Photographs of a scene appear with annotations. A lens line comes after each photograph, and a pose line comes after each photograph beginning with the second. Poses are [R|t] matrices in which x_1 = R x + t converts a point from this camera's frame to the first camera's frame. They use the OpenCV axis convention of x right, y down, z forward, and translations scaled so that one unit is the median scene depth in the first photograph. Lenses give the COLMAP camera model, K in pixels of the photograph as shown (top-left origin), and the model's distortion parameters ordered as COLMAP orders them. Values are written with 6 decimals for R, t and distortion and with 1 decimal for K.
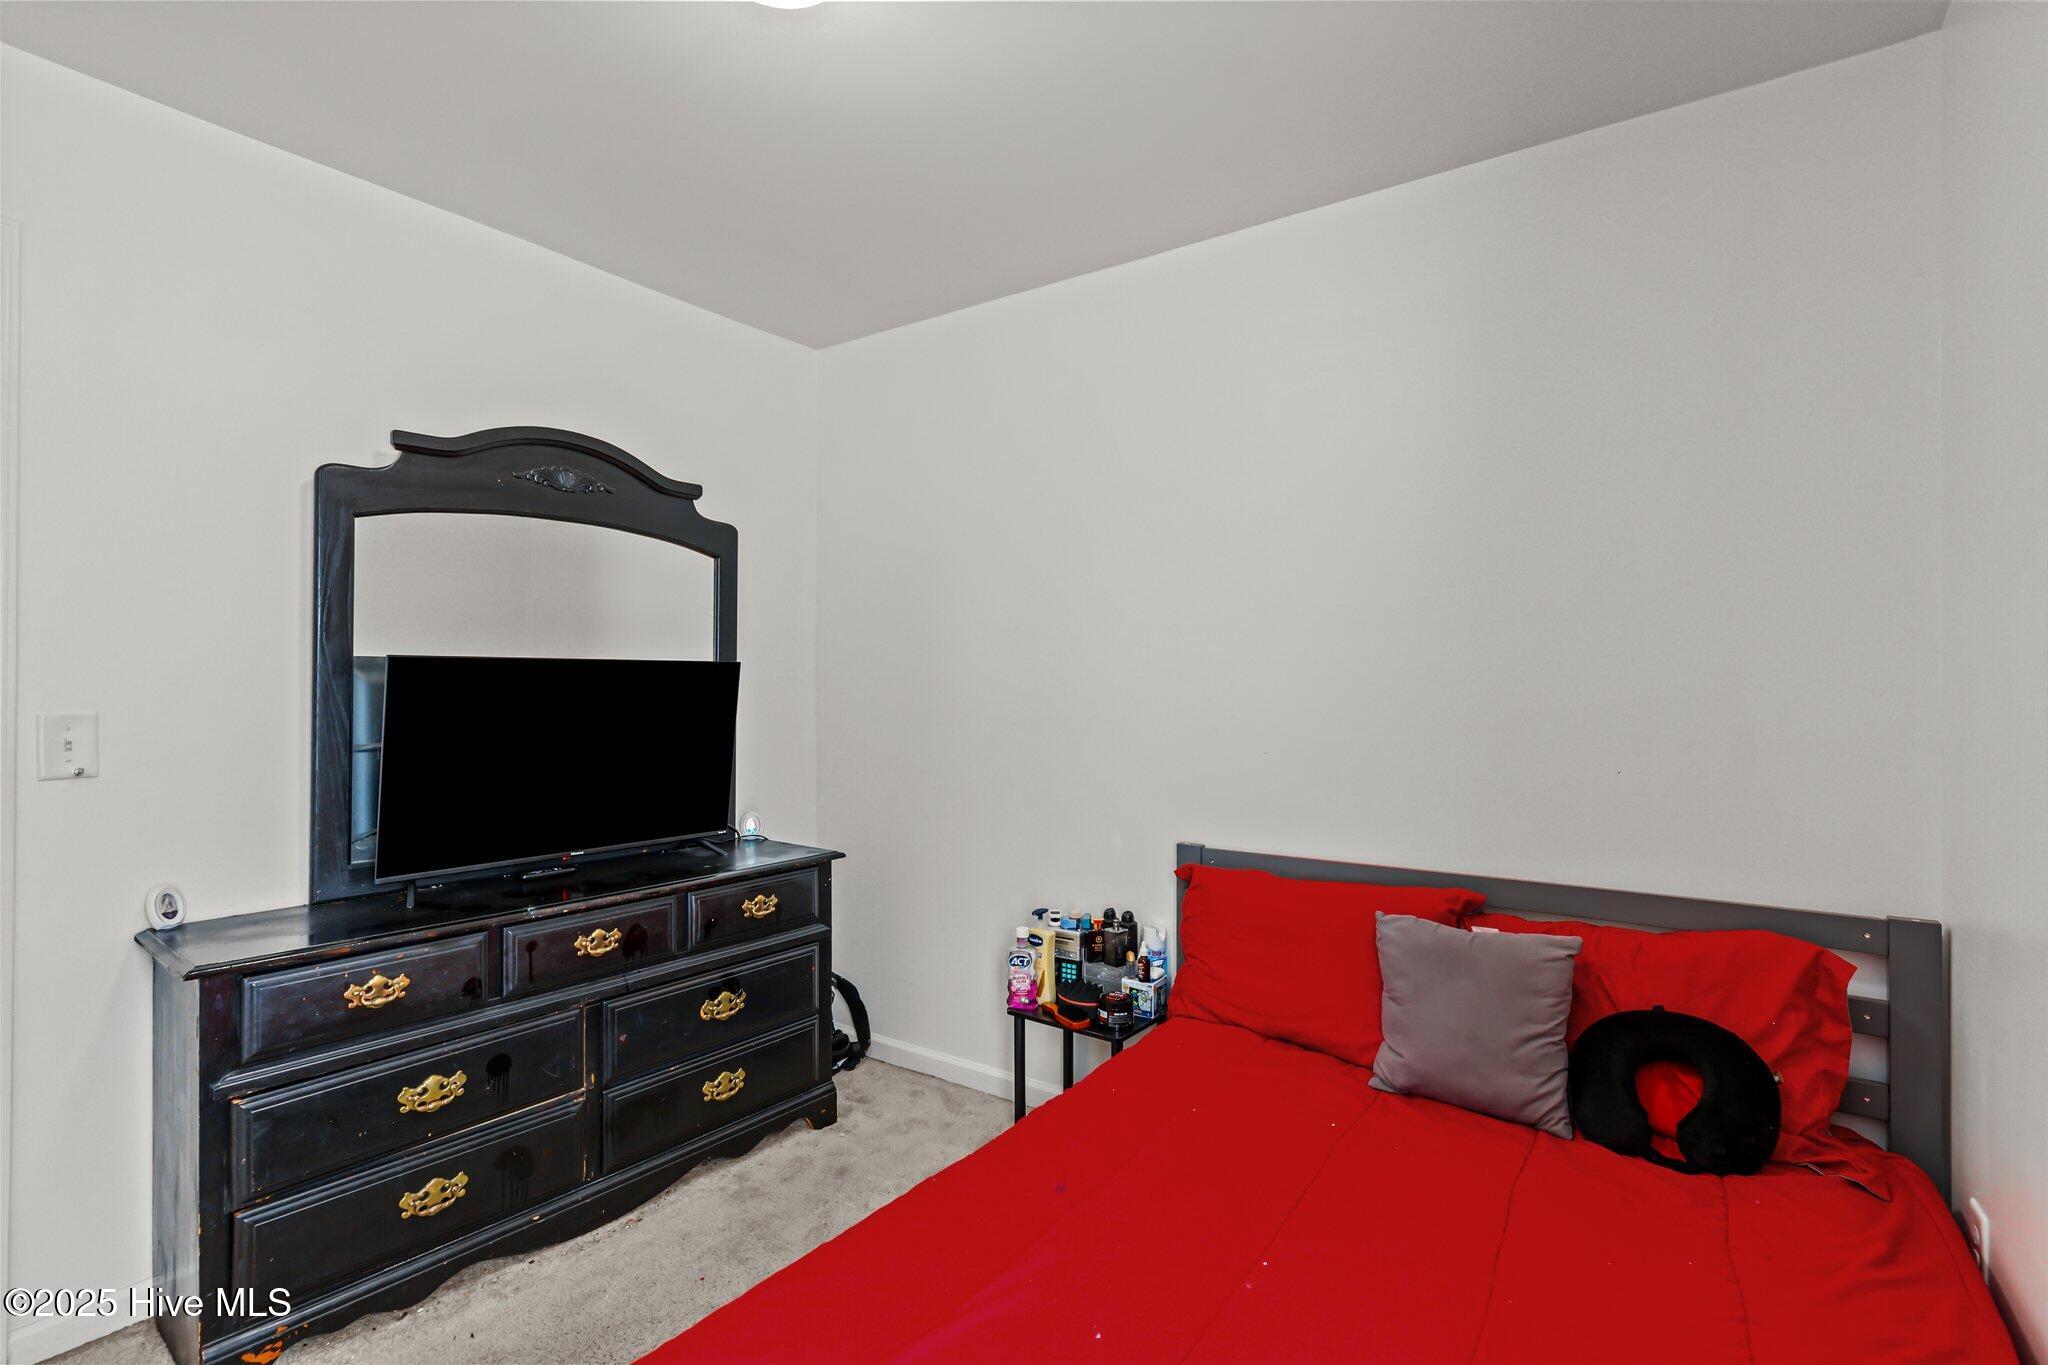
lens RADIAL K [[962.3, 0, 1024.0], [0, 962.3, 682.5], [0, 0, 1]] dist [-0.000606, -0.000060]
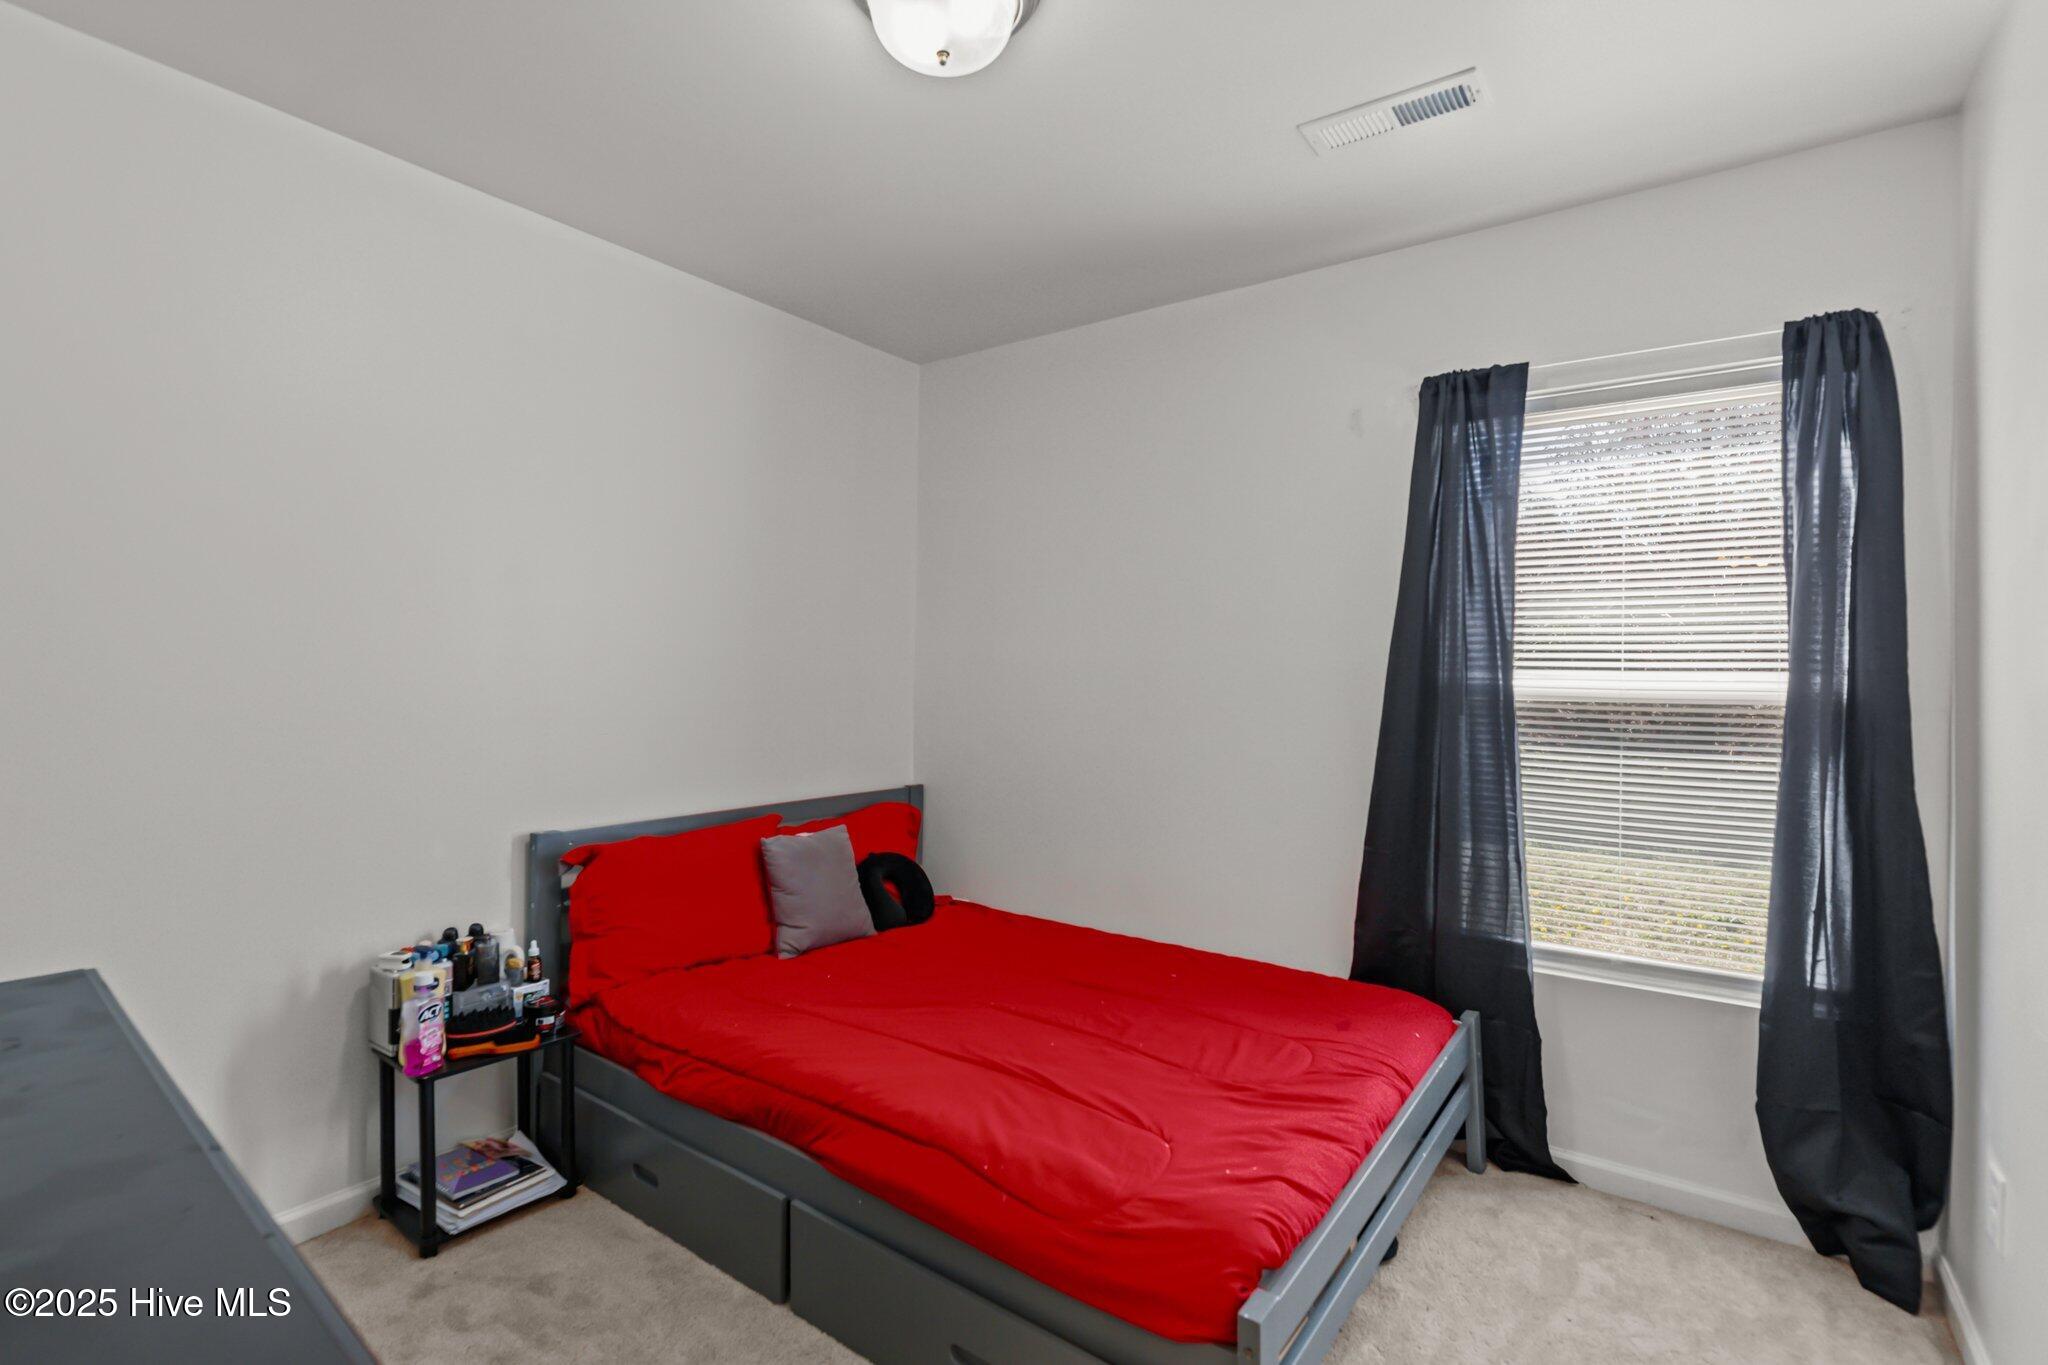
lens RADIAL K [[962.3, 0, 1024.0], [0, 962.3, 682.5], [0, 0, 1]] dist [-0.000606, -0.000060]
pose [[0.006194, -0.003711, 0.999974, -1.030271], [-0.004414, 0.999983, 0.003739, 0.014913], [-0.999971, -0.004437, 0.006178, 0.656389]]
